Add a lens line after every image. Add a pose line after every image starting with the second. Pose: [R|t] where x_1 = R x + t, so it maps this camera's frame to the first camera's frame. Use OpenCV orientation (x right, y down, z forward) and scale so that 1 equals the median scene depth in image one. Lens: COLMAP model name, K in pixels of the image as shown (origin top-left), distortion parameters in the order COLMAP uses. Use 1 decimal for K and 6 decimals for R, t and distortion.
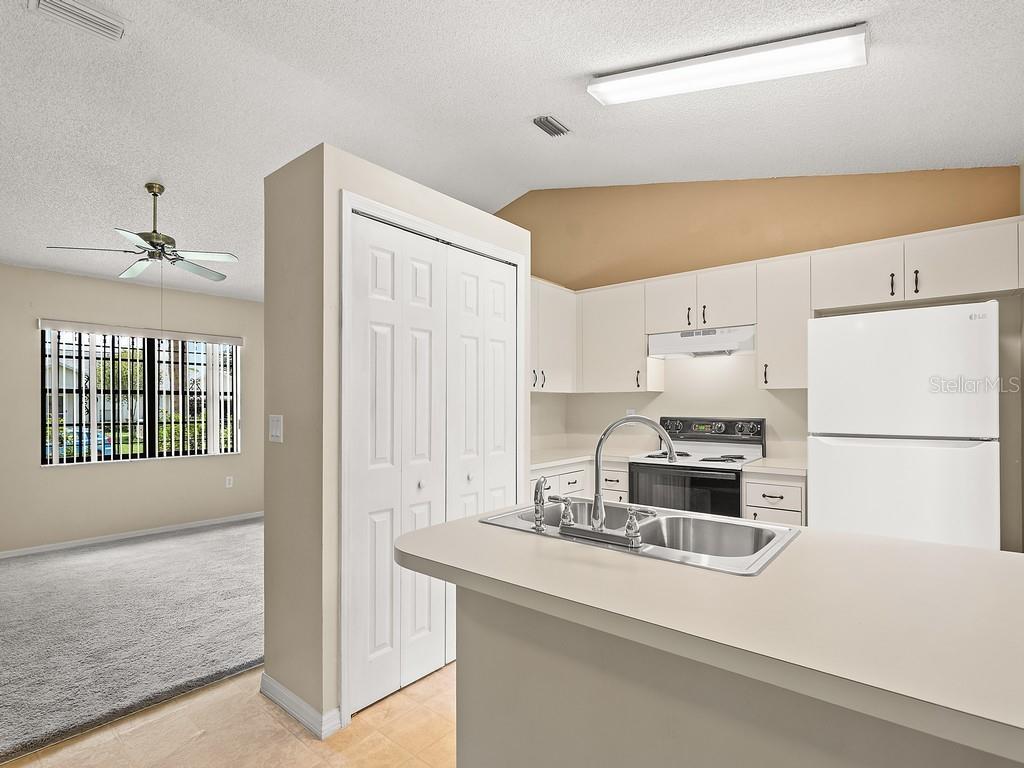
lens RADIAL K [[512.3, 0, 500.9], [0, 512.3, 399.1], [0, 0, 1]] dist [-0.003451, 0.000022]
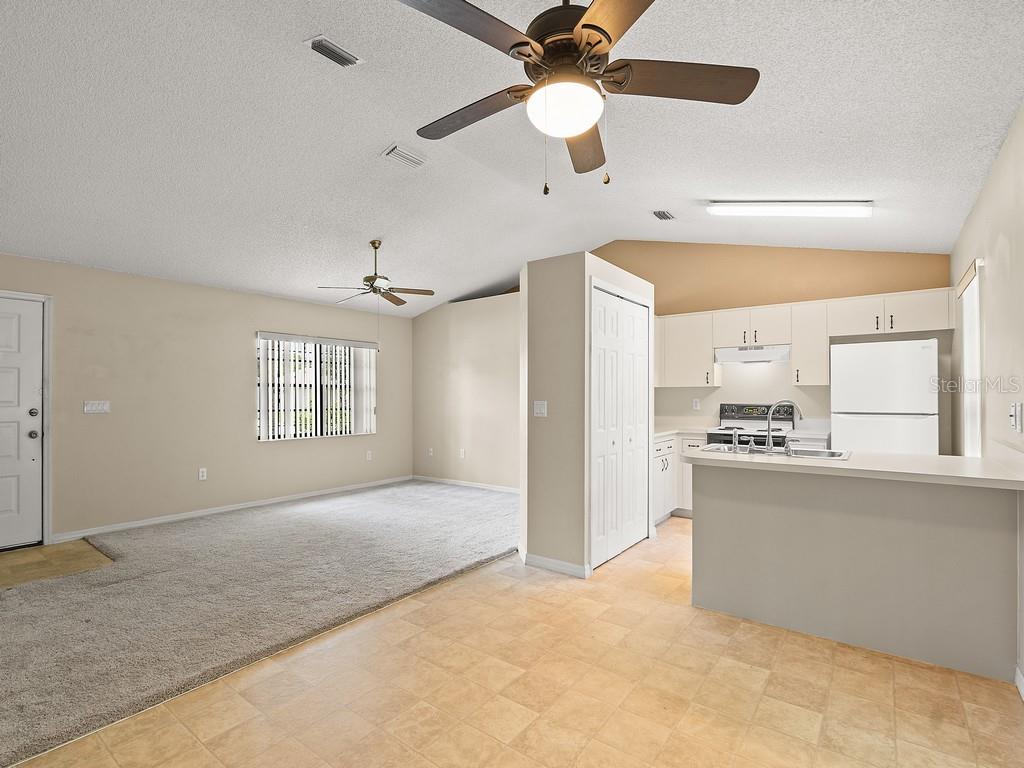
lens RADIAL K [[497.9, 0, 507.4], [0, 497.9, 387.8], [0, 0, 1]] dist [-0.004033, -0.000193]
pose [[0.998568, 0.001262, 0.053484, -0.421671], [-0.000977, 0.999985, -0.005355, -0.003118], [-0.053490, 0.005295, 0.998554, -0.442404]]
